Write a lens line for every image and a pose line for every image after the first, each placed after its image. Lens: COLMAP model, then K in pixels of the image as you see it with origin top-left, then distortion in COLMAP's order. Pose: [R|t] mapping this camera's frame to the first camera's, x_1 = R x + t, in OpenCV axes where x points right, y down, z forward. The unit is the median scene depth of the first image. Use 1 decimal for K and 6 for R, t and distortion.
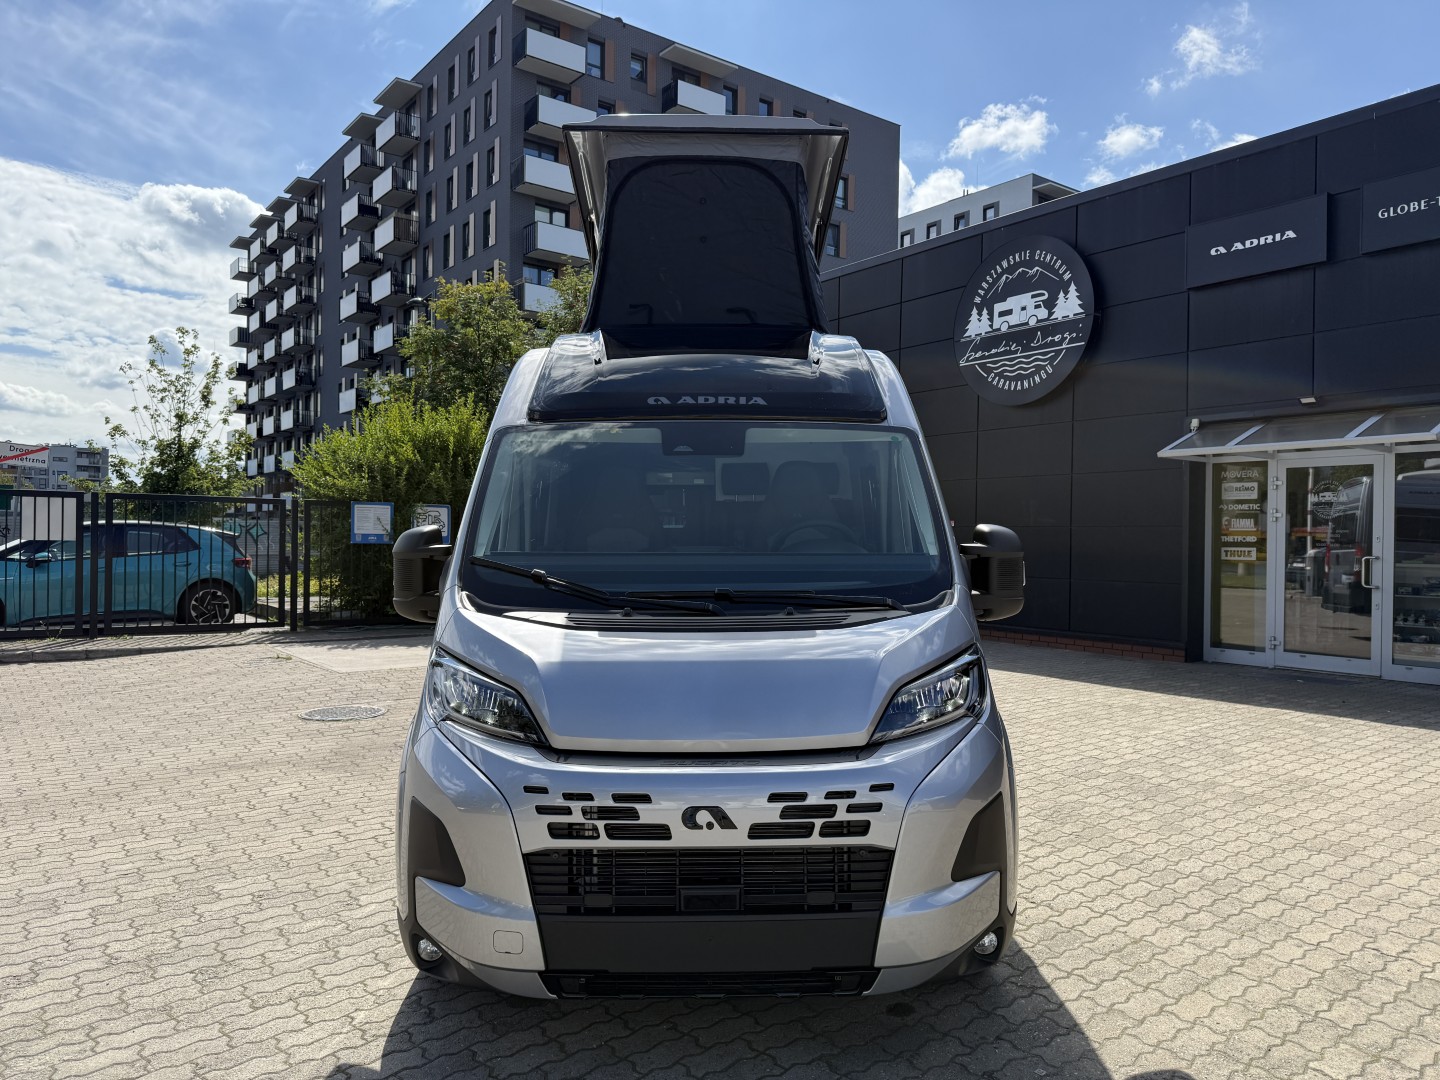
lens RADIAL K [[1012.4, 0, 709.1], [0, 1012.4, 541.7], [0, 0, 1]] dist [0.042091, -0.054511]
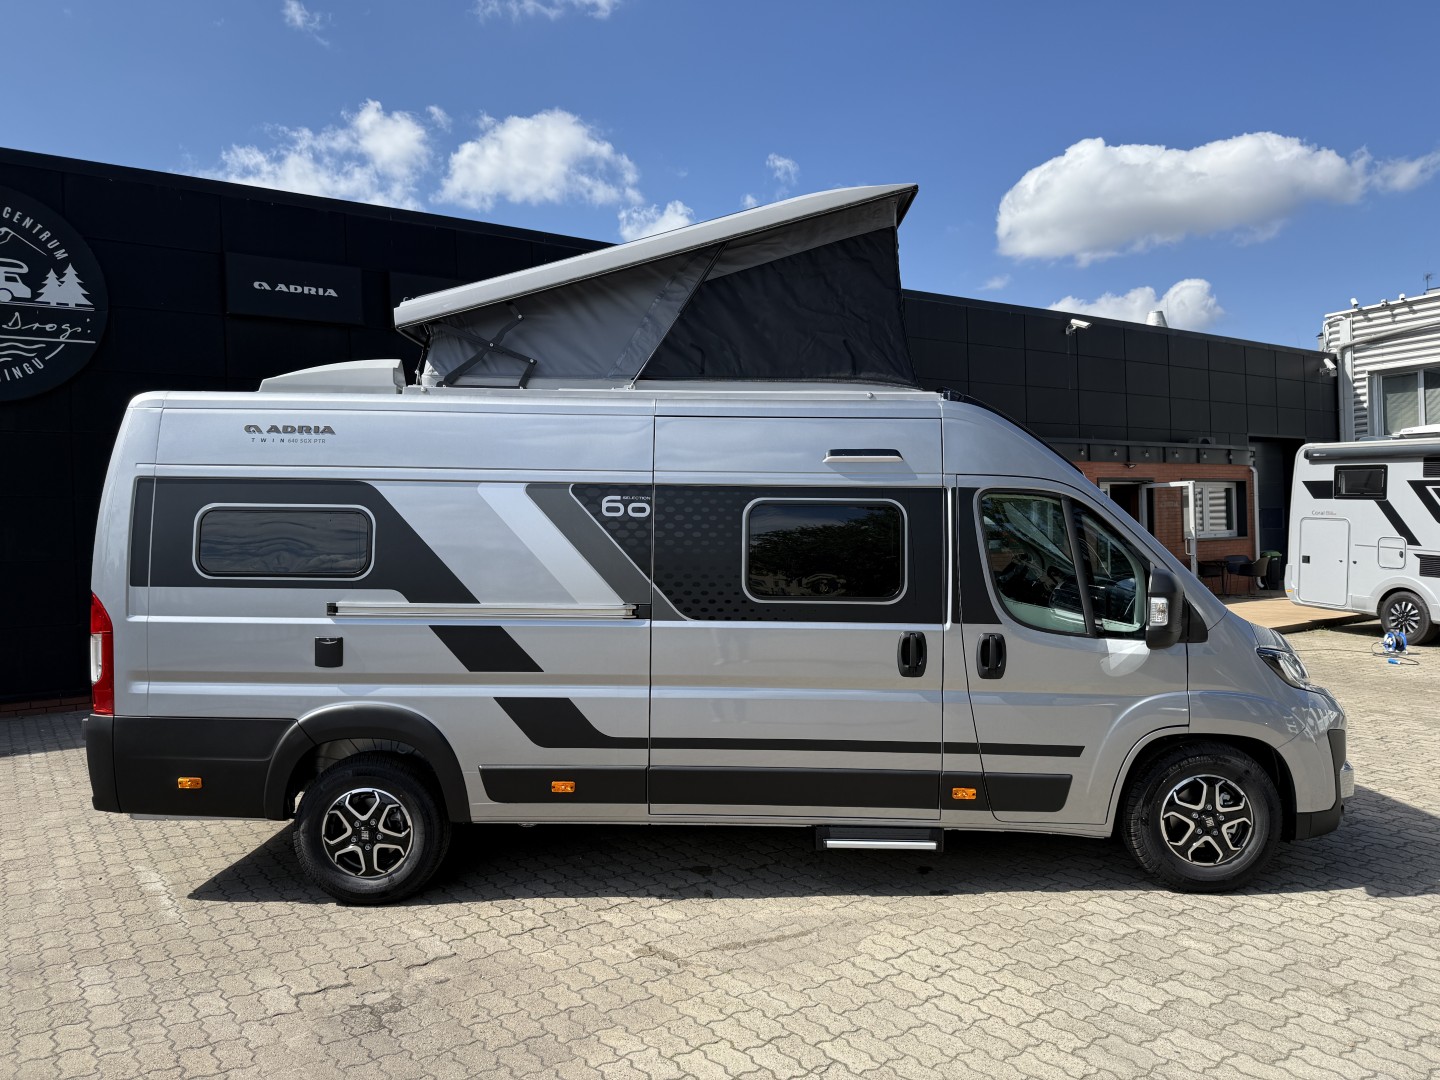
lens RADIAL K [[1017.5, 0, 725.4], [0, 1017.5, 540.1], [0, 0, 1]] dist [0.037642, -0.054108]
pose [[0.013312, -0.013814, 0.999816, -0.458305], [0.032667, 0.999377, 0.013373, -0.025146], [-0.999378, 0.032483, 0.013754, 0.457069]]
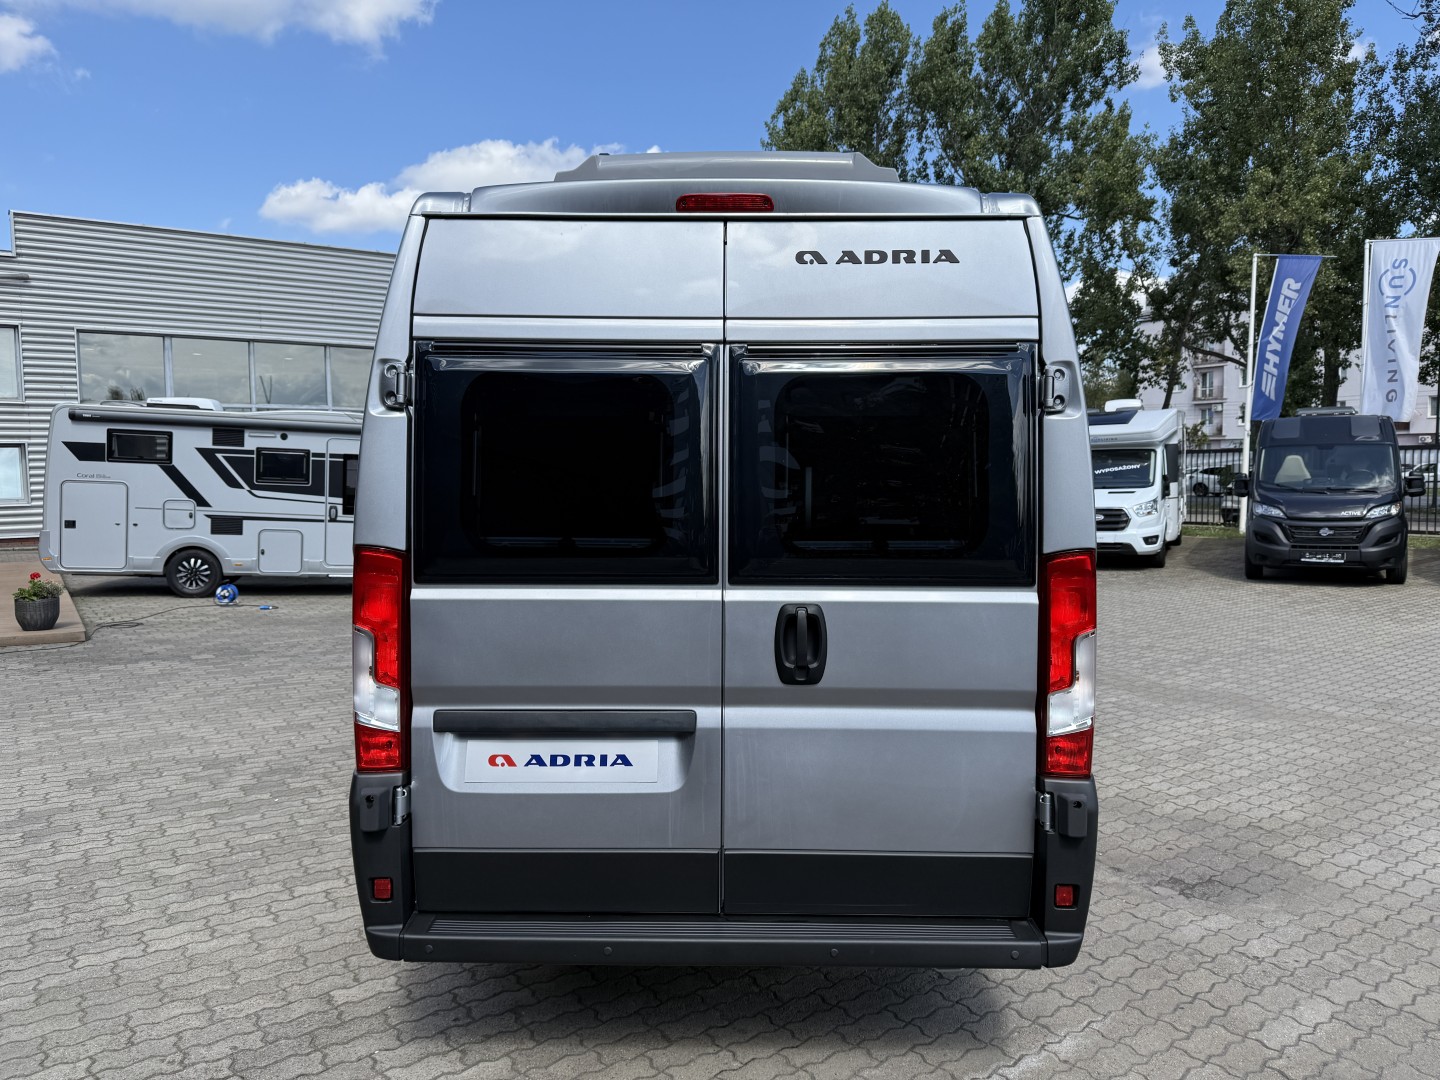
lens RADIAL K [[1036.1, 0, 702.7], [0, 1036.1, 537.3], [0, 0, 1]] dist [0.041190, -0.059893]
pose [[-0.999912, 0.001013, 0.013255, -0.000125], [0.001894, 0.997775, 0.066637, -0.025606], [-0.013158, 0.066656, -0.997689, 0.912980]]
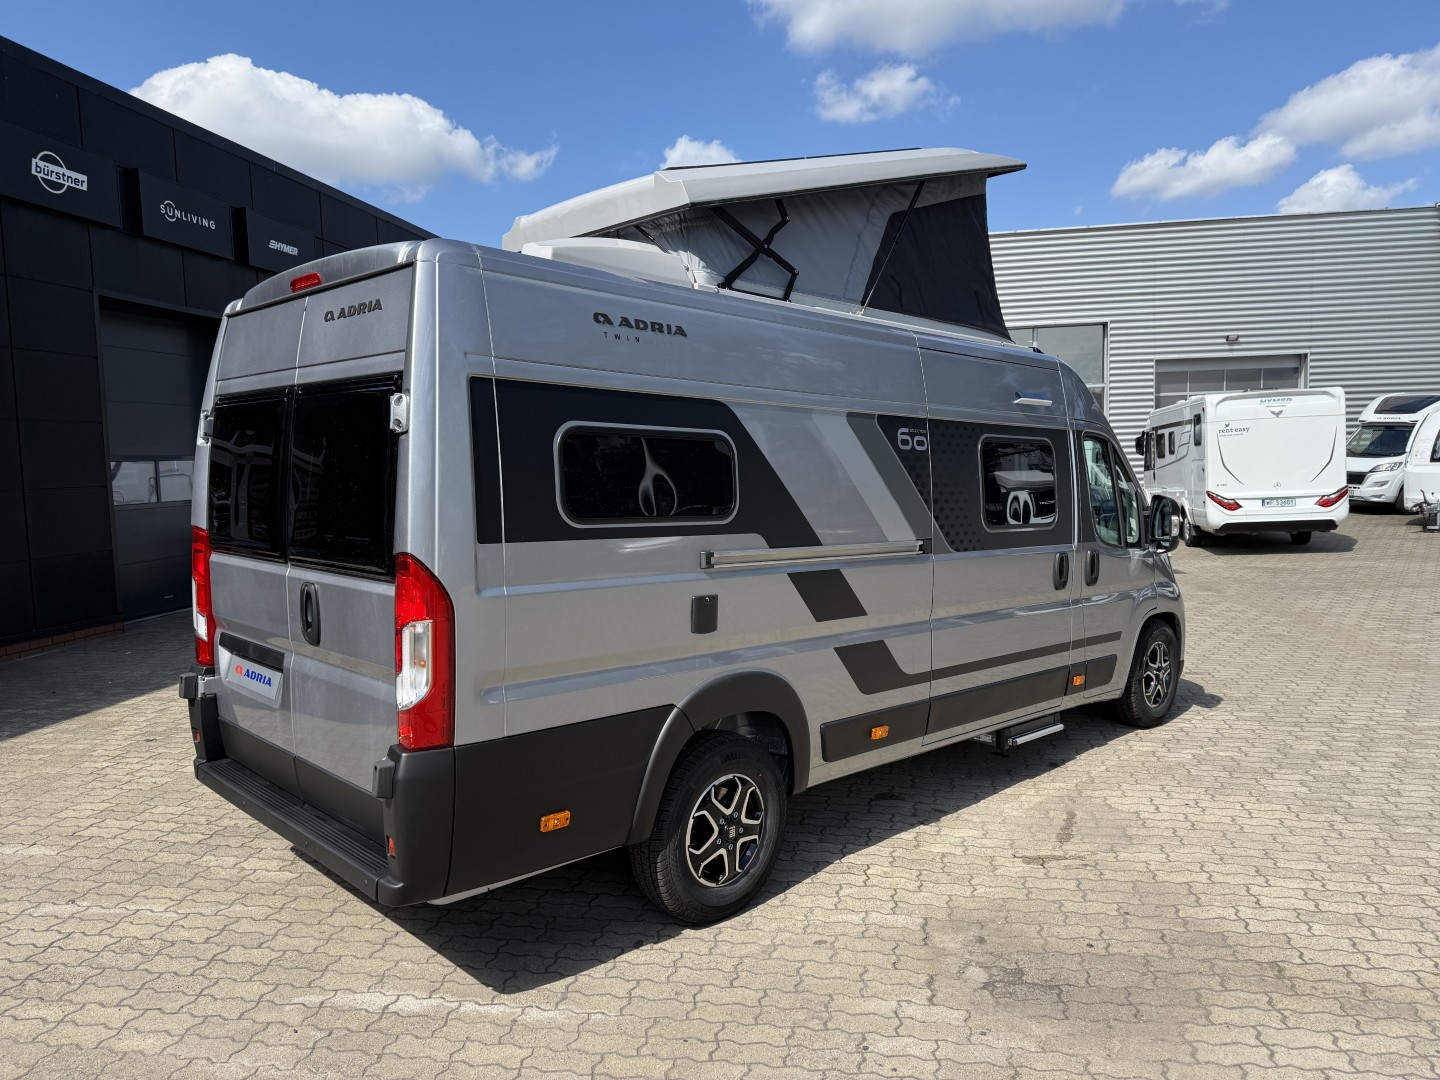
lens RADIAL K [[1017.5, 0, 725.4], [0, 1017.5, 540.1], [0, 0, 1]] dist [0.037642, -0.054108]
pose [[-0.696139, -0.050157, 0.716153, -0.299134], [0.020145, 0.995799, 0.089325, -0.031909], [-0.717624, 0.076609, -0.692204, 0.810517]]
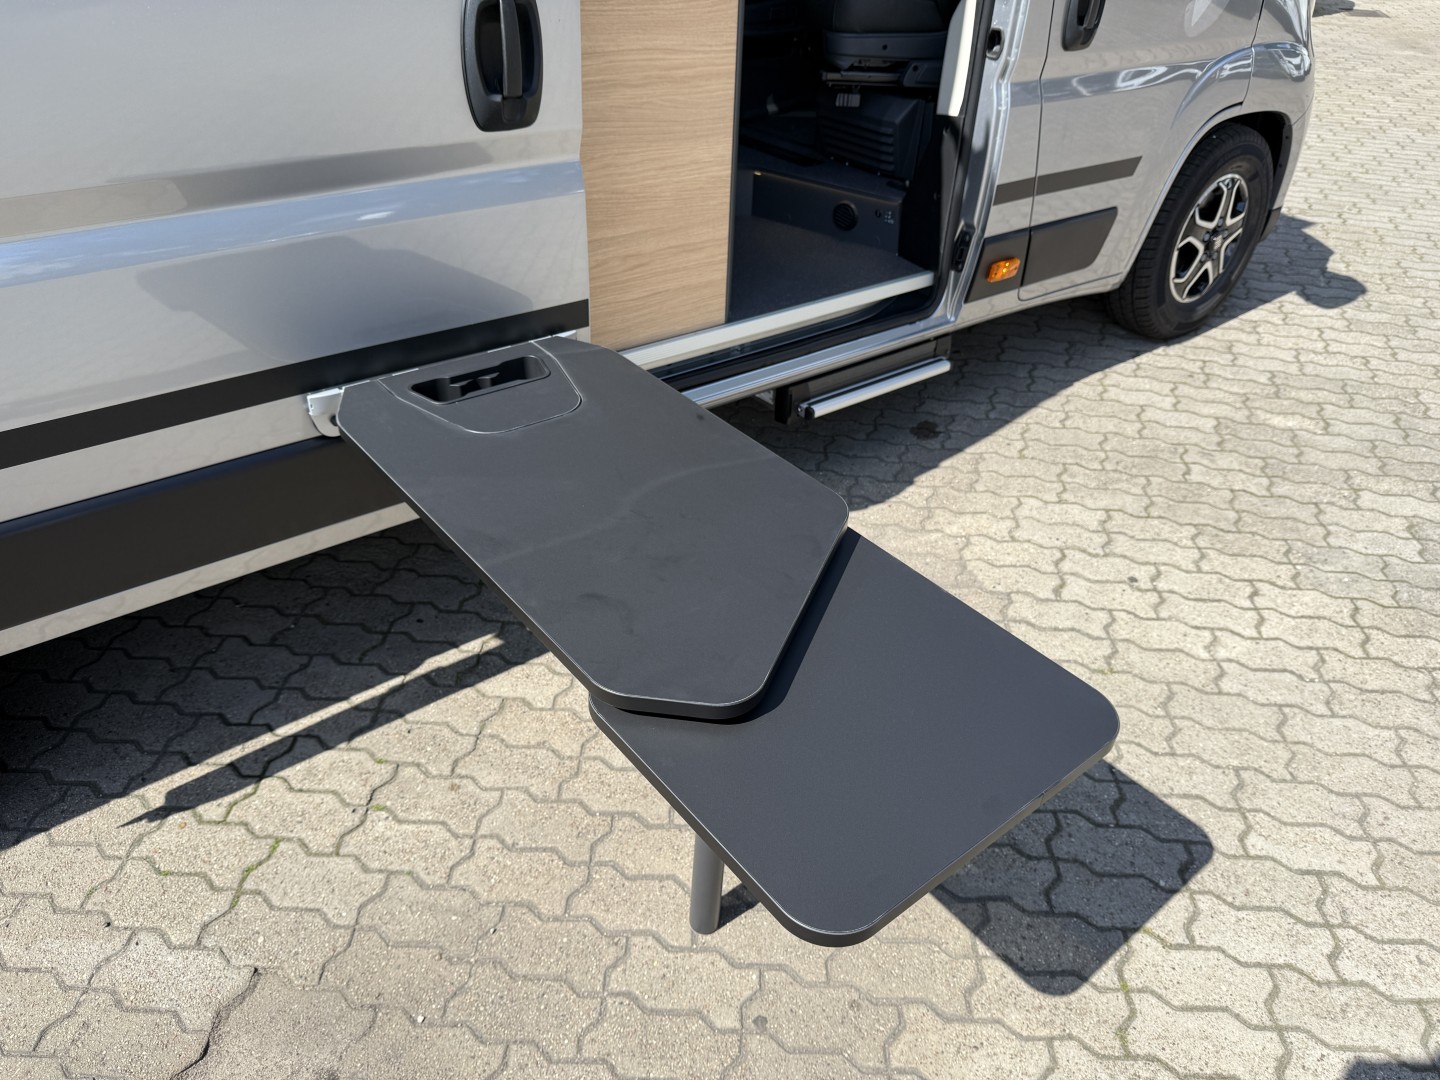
lens RADIAL K [[1017.5, 0, 725.4], [0, 1017.5, 540.1], [0, 0, 1]] dist [0.037642, -0.054108]
pose [[-0.605531, -0.459313, 0.649895, -0.214138], [-0.000446, 0.816830, 0.576879, -0.002871], [-0.795822, 0.349028, -0.494820, 0.553983]]
